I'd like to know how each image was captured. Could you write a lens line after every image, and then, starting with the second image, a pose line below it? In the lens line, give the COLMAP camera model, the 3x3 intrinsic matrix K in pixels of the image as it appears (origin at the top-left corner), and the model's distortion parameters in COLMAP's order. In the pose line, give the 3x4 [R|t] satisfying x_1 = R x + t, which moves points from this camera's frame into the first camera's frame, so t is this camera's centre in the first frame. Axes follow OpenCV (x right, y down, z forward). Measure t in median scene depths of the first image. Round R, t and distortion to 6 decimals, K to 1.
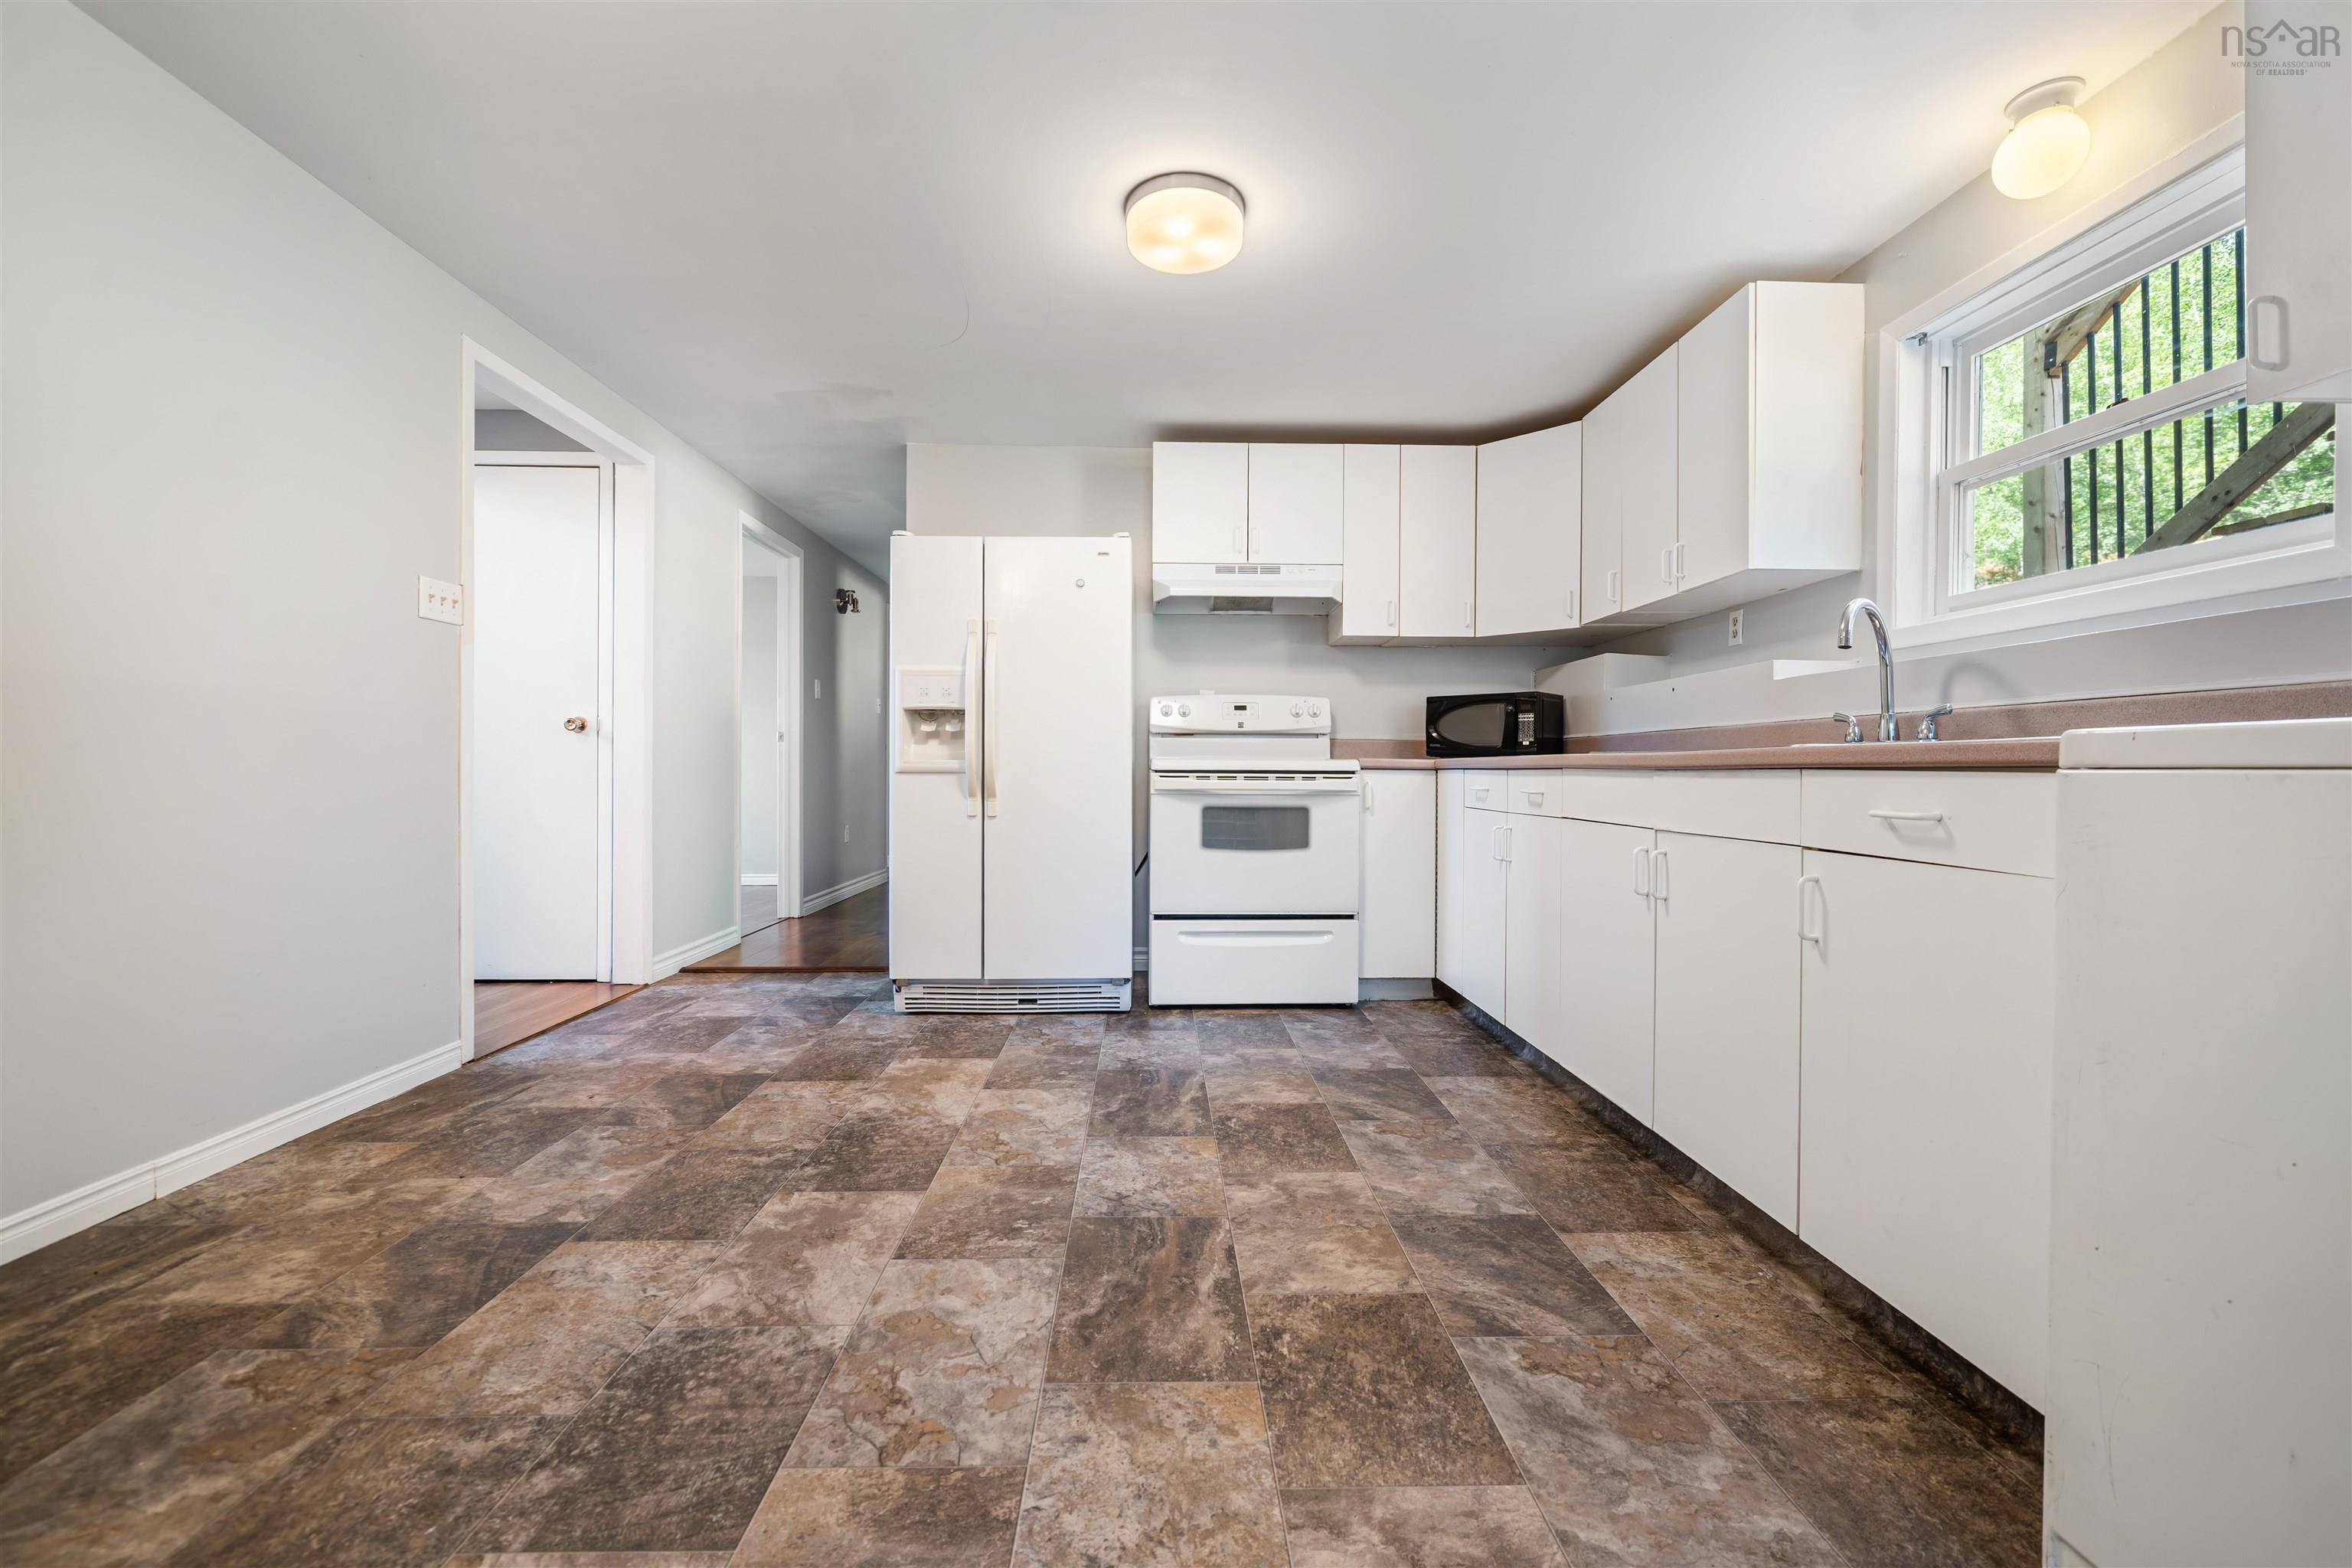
lens RADIAL K [[951.7, 0, 1176.0], [0, 951.7, 784.0], [0, 0, 1]] dist [-0.002635, -0.000359]
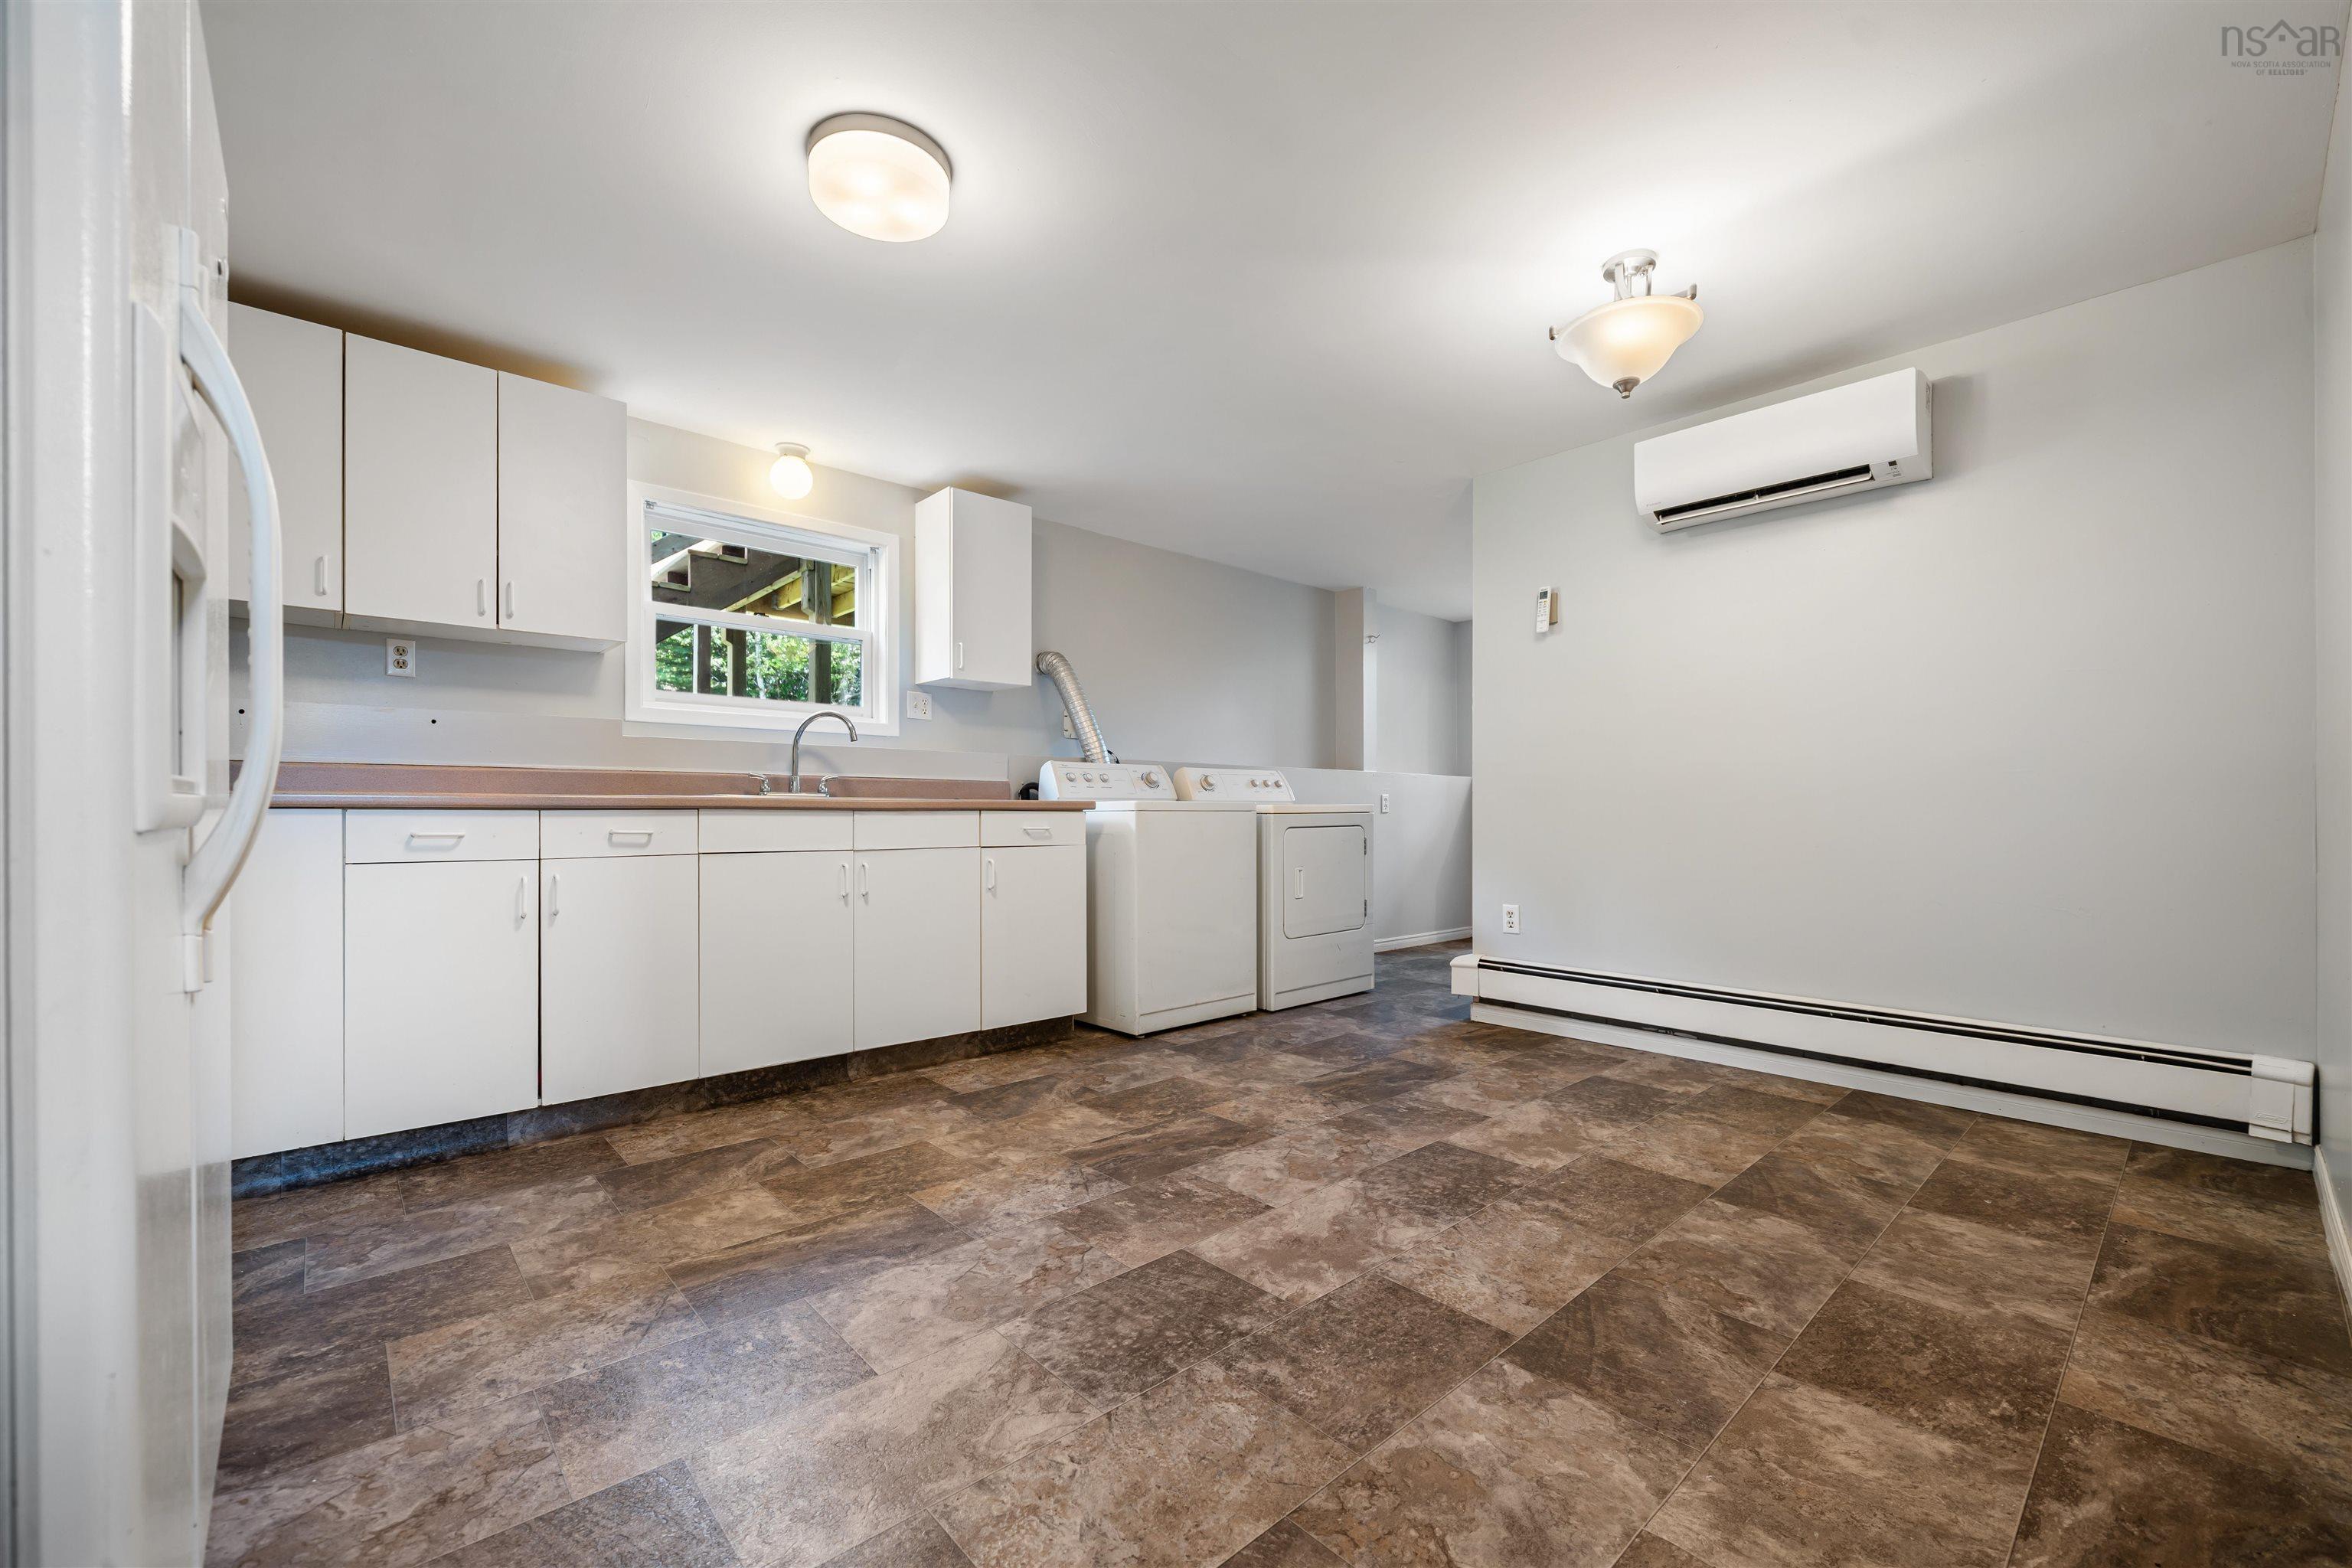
lens RADIAL K [[952.5, 0, 1176.0], [0, 952.5, 809.0], [0, 0, 1]] dist [-0.000163, -0.000144]
pose [[-0.647325, -0.003263, 0.762207, -1.109865], [0.007216, 0.999920, 0.010409, -0.032312], [-0.762180, 0.012238, -0.647249, 1.814439]]
